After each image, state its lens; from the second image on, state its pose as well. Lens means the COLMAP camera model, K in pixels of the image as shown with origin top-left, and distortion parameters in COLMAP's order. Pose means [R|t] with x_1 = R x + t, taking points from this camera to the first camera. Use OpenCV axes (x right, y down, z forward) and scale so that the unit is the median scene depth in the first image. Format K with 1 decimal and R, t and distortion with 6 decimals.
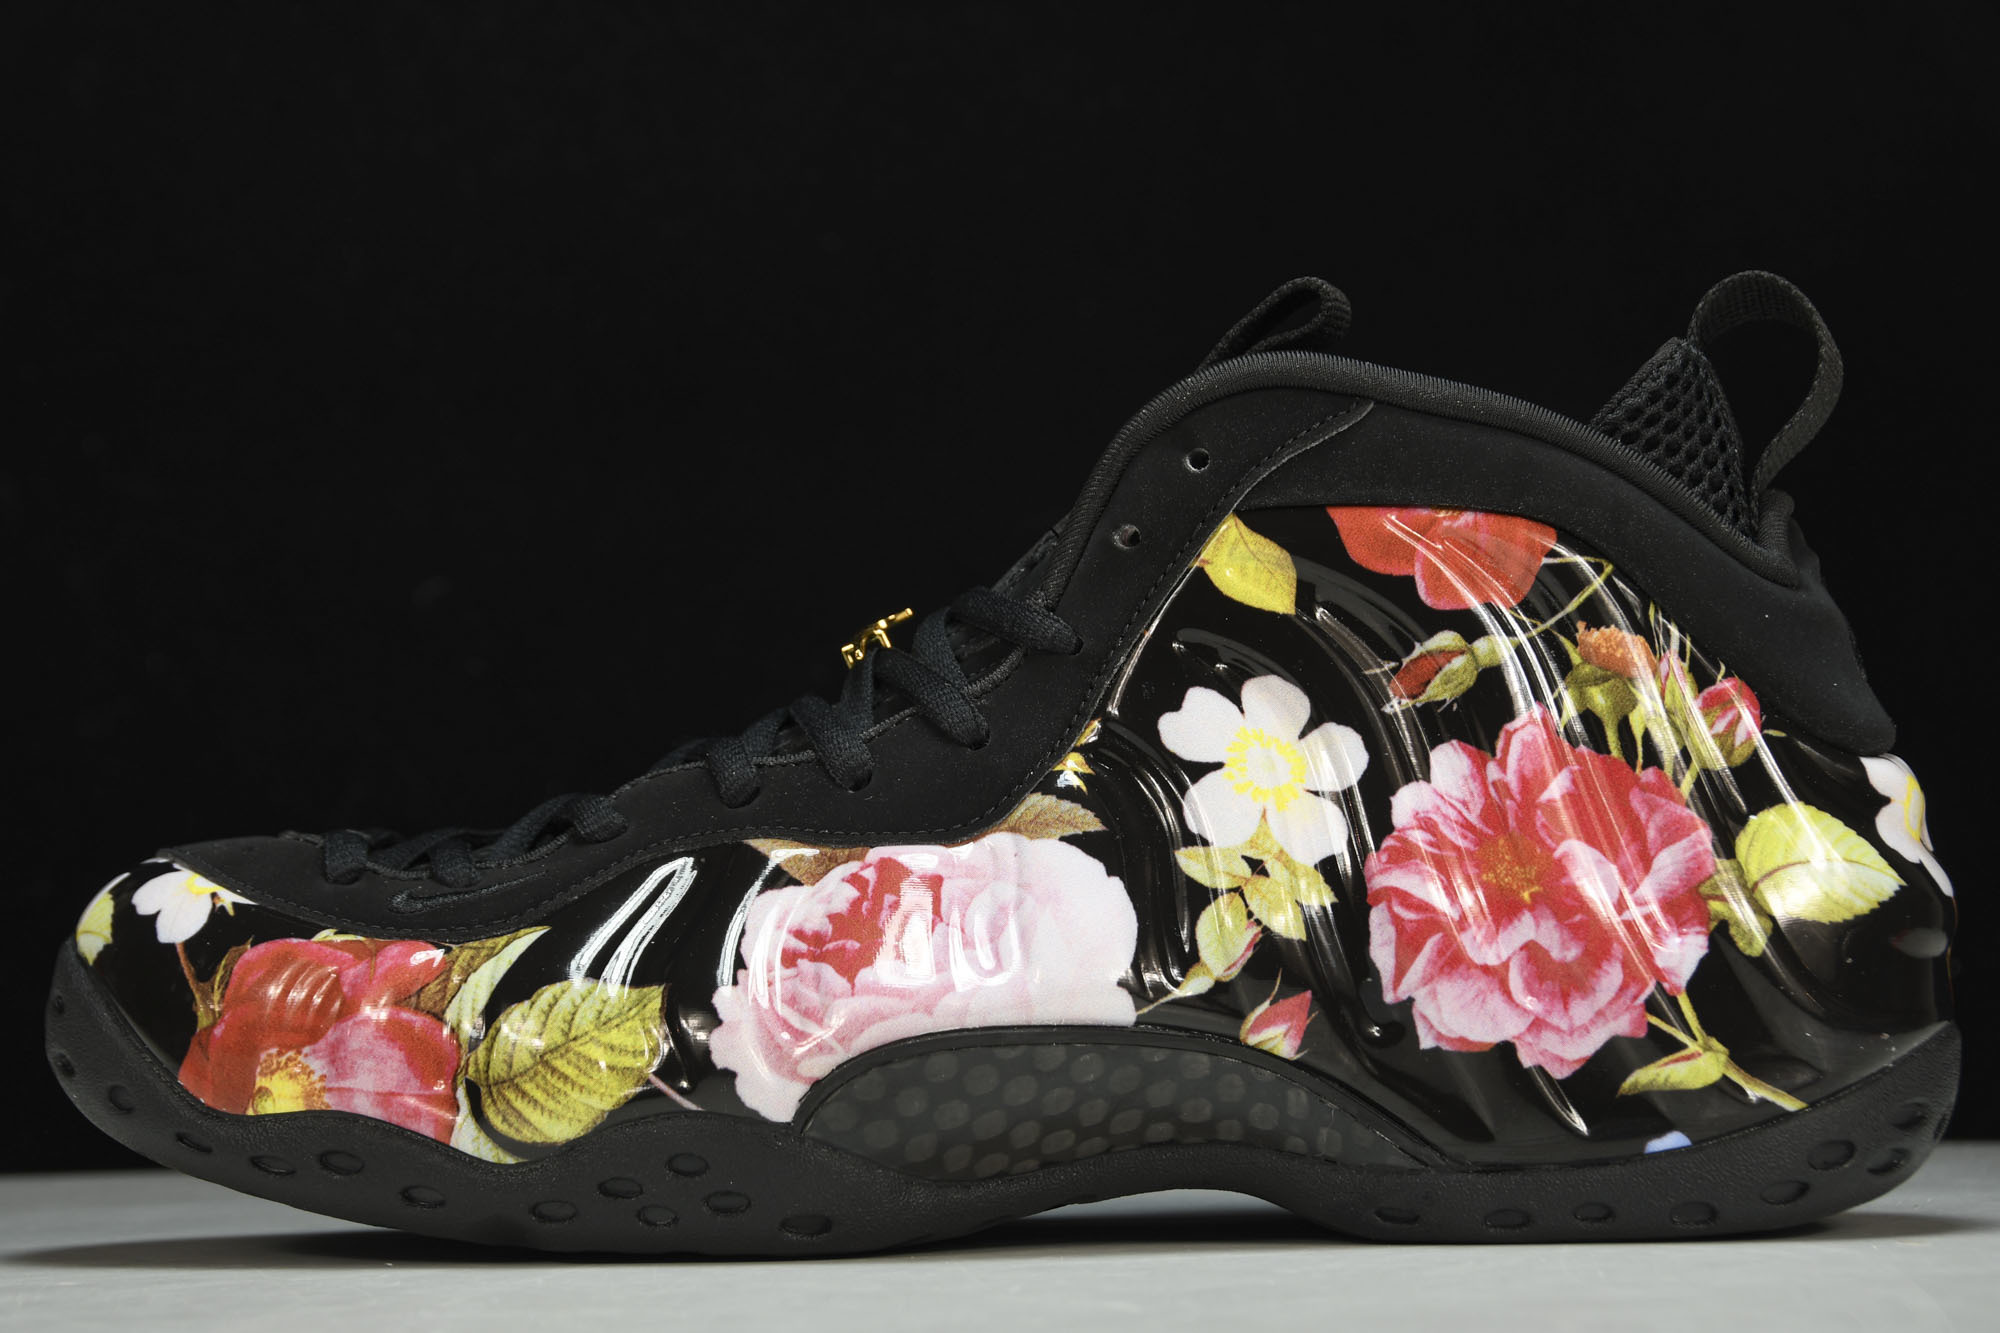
lens RADIAL K [[5024.5, 0, 951.8], [0, 5024.5, 708.3], [0, 0, 1]] dist [0.295148, 0.443426]
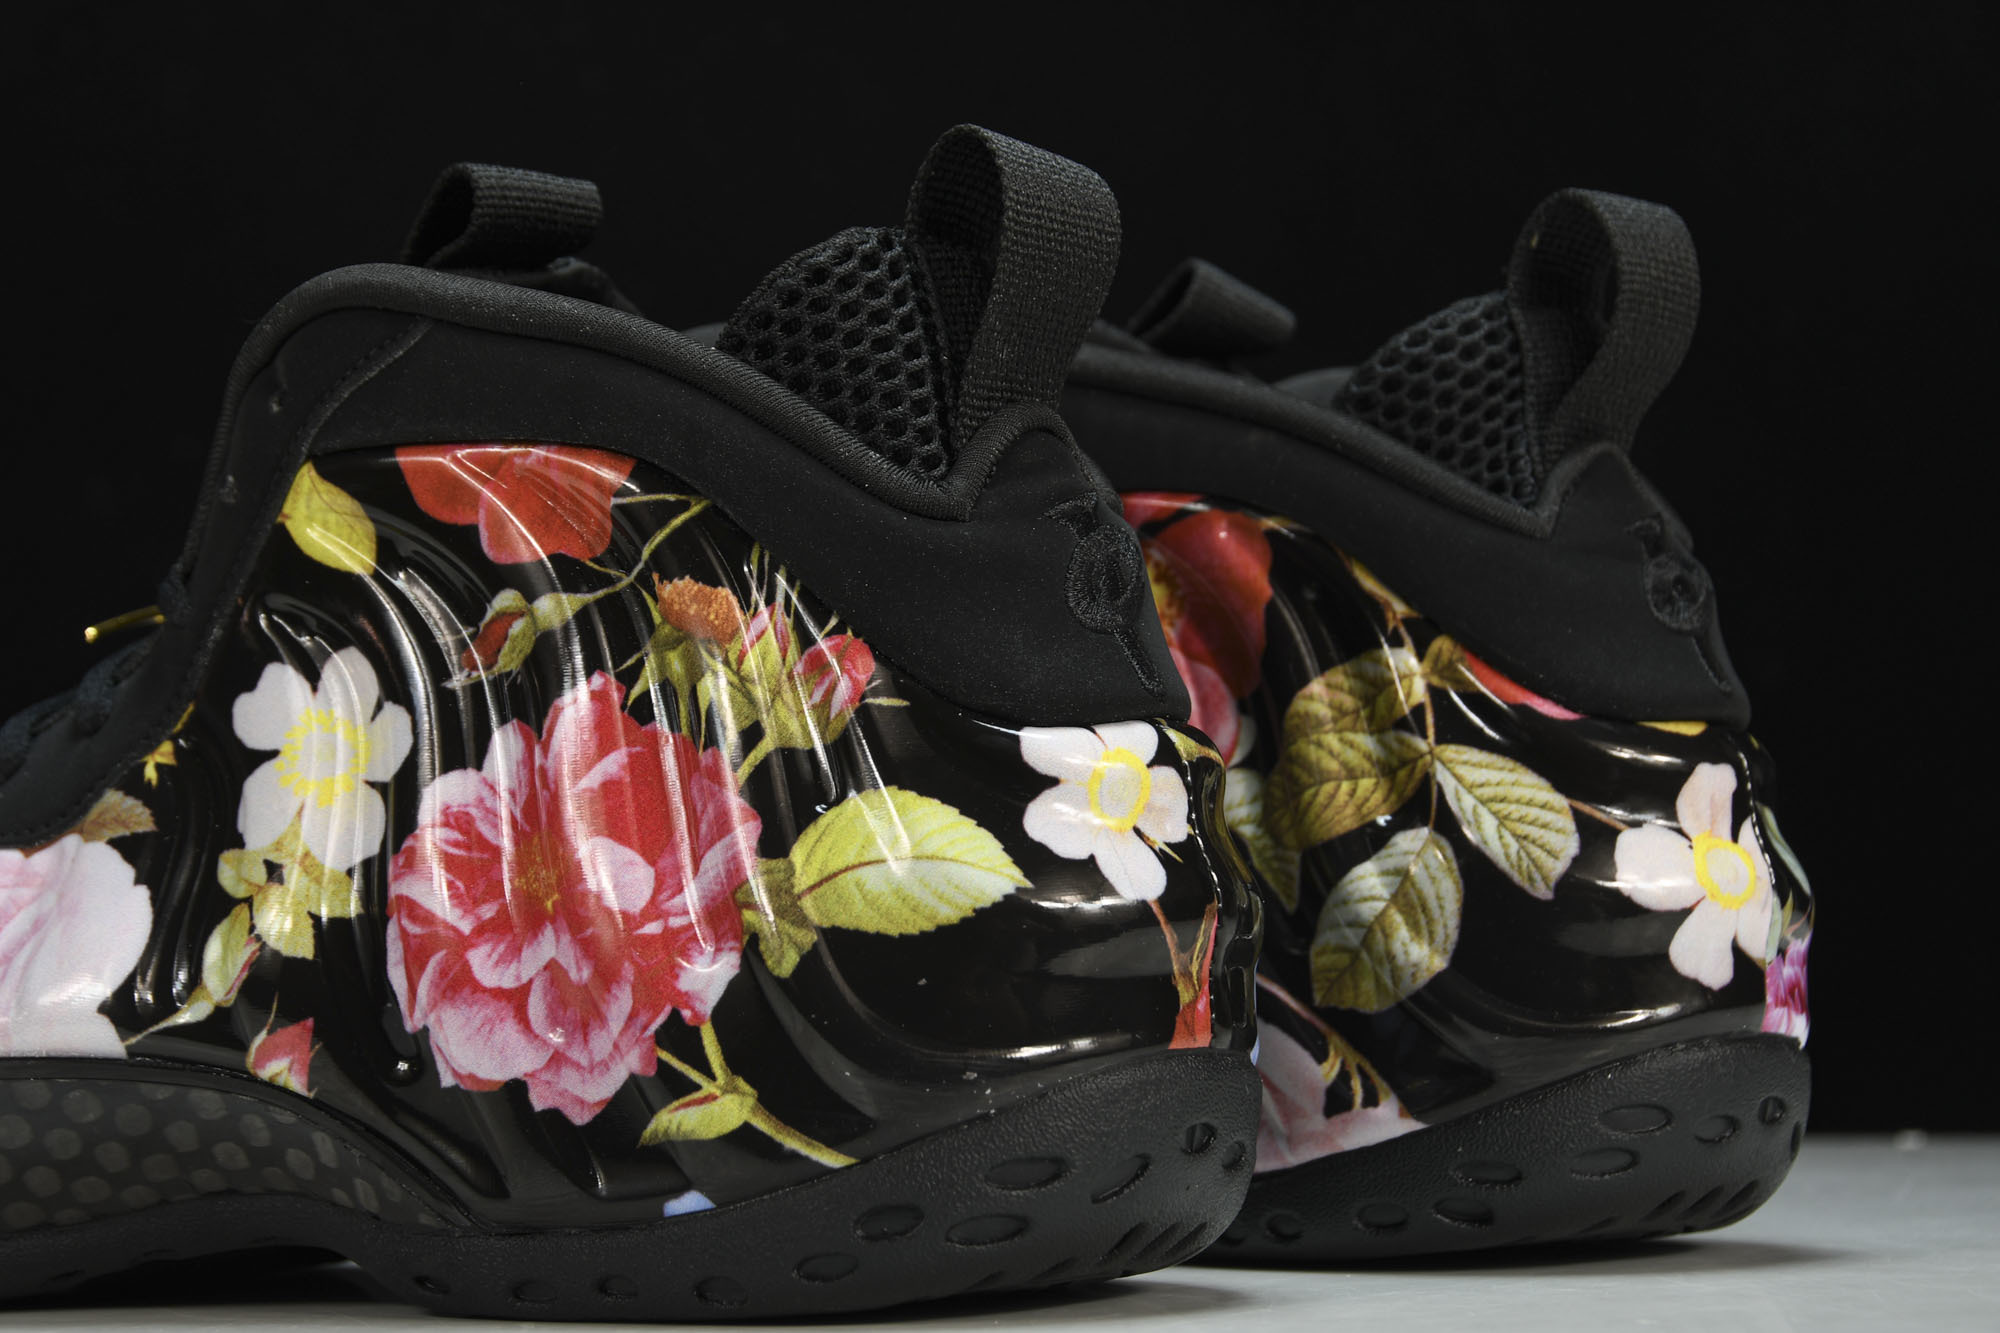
lens RADIAL K [[5024.5, 0, 951.8], [0, 5024.5, 708.3], [0, 0, 1]] dist [0.295148, 0.443426]
pose [[0.862303, -0.020253, -0.505987, 0.594210], [0.027295, 0.999606, 0.006505, 0.001072], [0.505656, -0.019420, 0.862516, 0.316433]]
